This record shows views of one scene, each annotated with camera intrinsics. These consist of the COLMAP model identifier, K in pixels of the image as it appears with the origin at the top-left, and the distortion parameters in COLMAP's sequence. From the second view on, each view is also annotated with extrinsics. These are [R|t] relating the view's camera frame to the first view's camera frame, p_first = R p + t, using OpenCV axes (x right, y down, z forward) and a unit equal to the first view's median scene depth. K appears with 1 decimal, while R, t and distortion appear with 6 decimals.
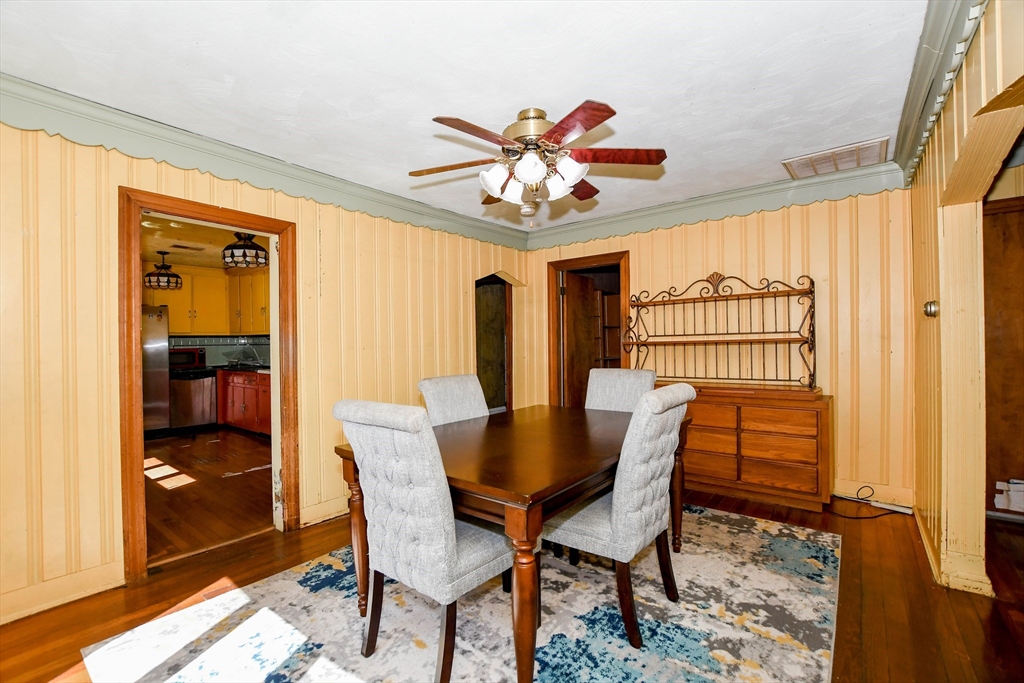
lens RADIAL K [[451.5, 0, 510.9], [0, 451.5, 342.4], [0, 0, 1]] dist [-0.033106, 0.005838]
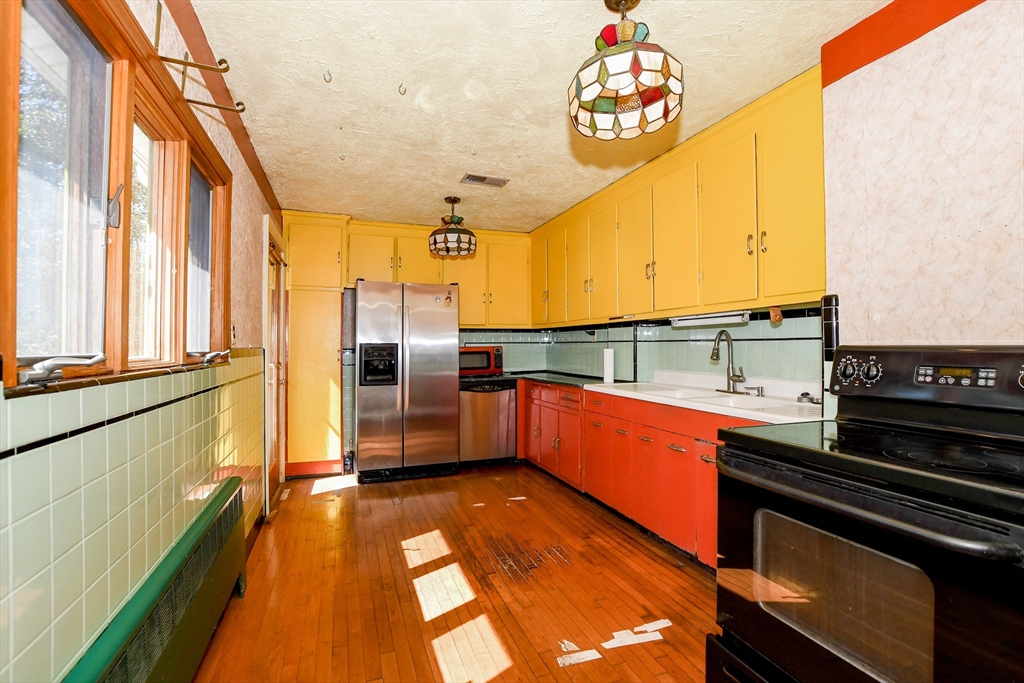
lens RADIAL K [[451.5, 0, 510.0], [0, 451.5, 336.7], [0, 0, 1]] dist [-0.033106, 0.005838]
pose [[0.851036, -0.001401, -0.525106, -0.339004], [-0.010089, 0.999768, -0.019019, 0.012315], [0.525011, 0.021484, 0.850824, 0.449220]]
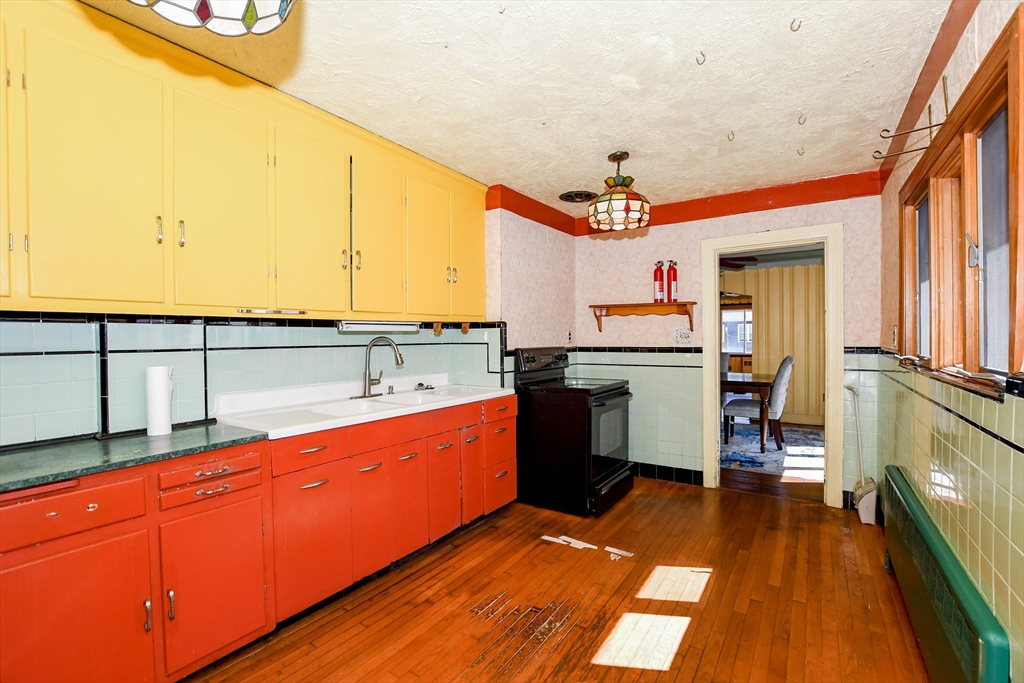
lens RADIAL K [[451.5, 0, 507.9], [0, 451.5, 347.8], [0, 0, 1]] dist [-0.033106, 0.005838]
pose [[-0.061403, -0.013822, 0.998017, -0.897924], [0.015680, 0.999767, 0.014811, 0.001837], [-0.997990, 0.016558, -0.061172, 0.861994]]
